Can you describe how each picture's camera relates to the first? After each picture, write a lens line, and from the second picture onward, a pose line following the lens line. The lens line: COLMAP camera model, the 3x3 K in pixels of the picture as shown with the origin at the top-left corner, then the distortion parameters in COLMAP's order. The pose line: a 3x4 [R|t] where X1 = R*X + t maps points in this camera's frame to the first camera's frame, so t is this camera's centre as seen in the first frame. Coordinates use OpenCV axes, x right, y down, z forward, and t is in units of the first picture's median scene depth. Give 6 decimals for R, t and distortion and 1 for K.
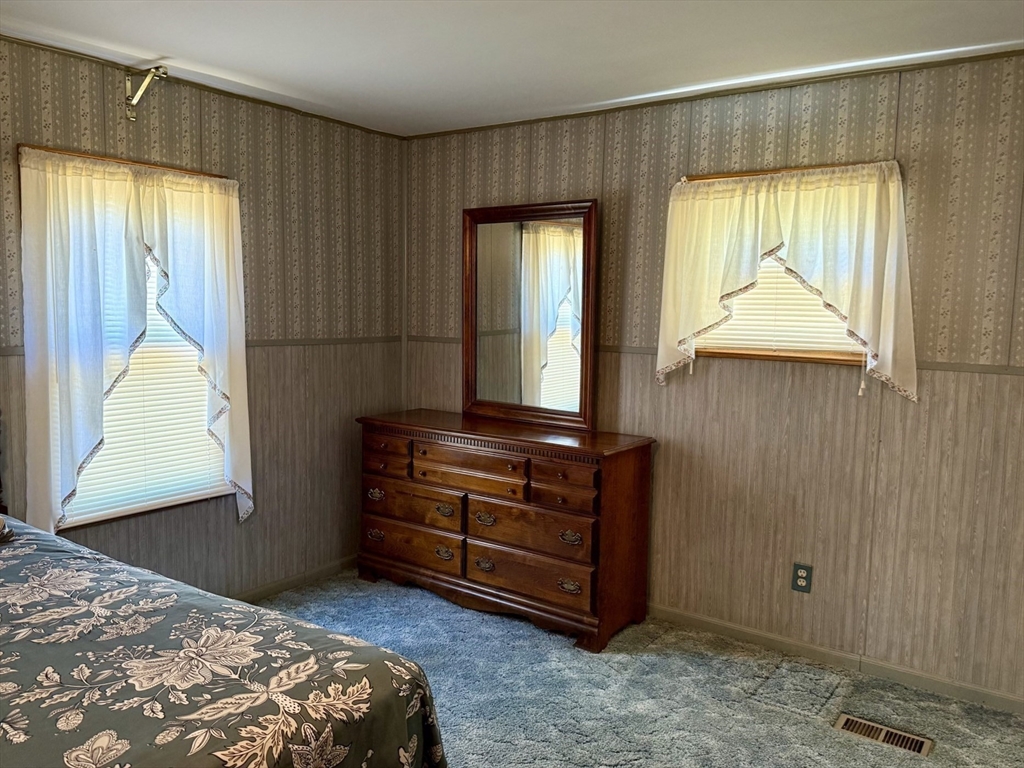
lens RADIAL K [[725.2, 0, 506.2], [0, 725.2, 384.0], [0, 0, 1]] dist [0.111428, -0.173408]
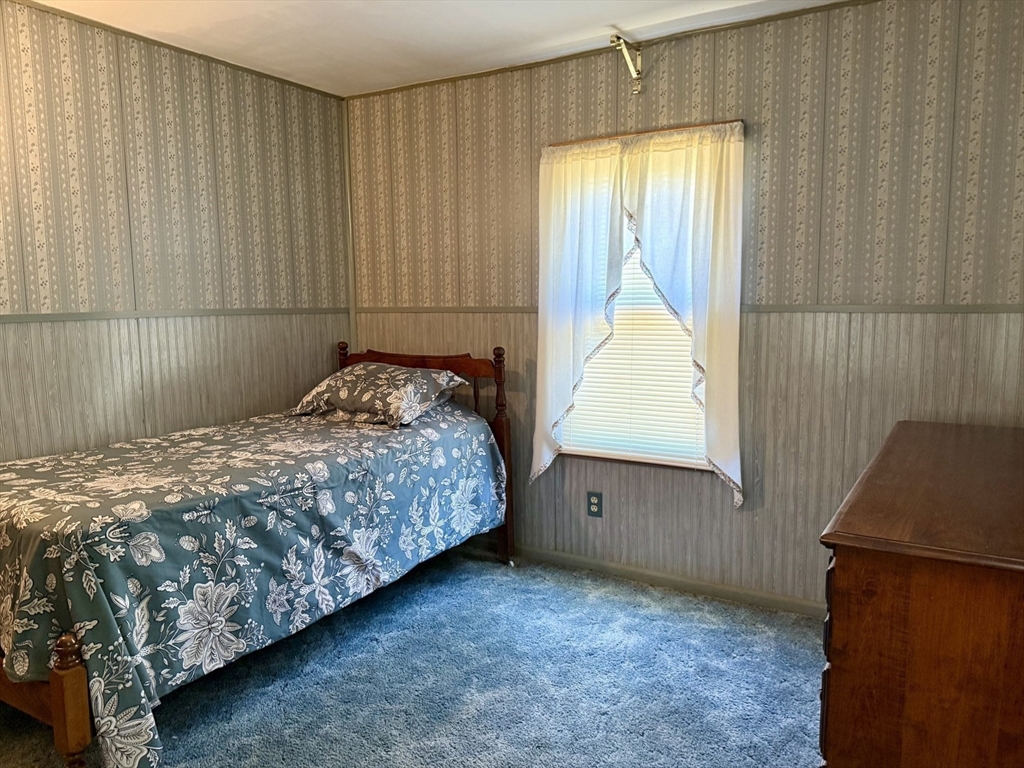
lens RADIAL K [[725.2, 0, 506.2], [0, 725.2, 384.0], [0, 0, 1]] dist [0.111428, -0.173408]
pose [[0.125811, 0.114423, -0.985433, 0.493533], [-0.084302, 0.990966, 0.104303, -0.033739], [0.988466, 0.069952, 0.134320, 0.618800]]
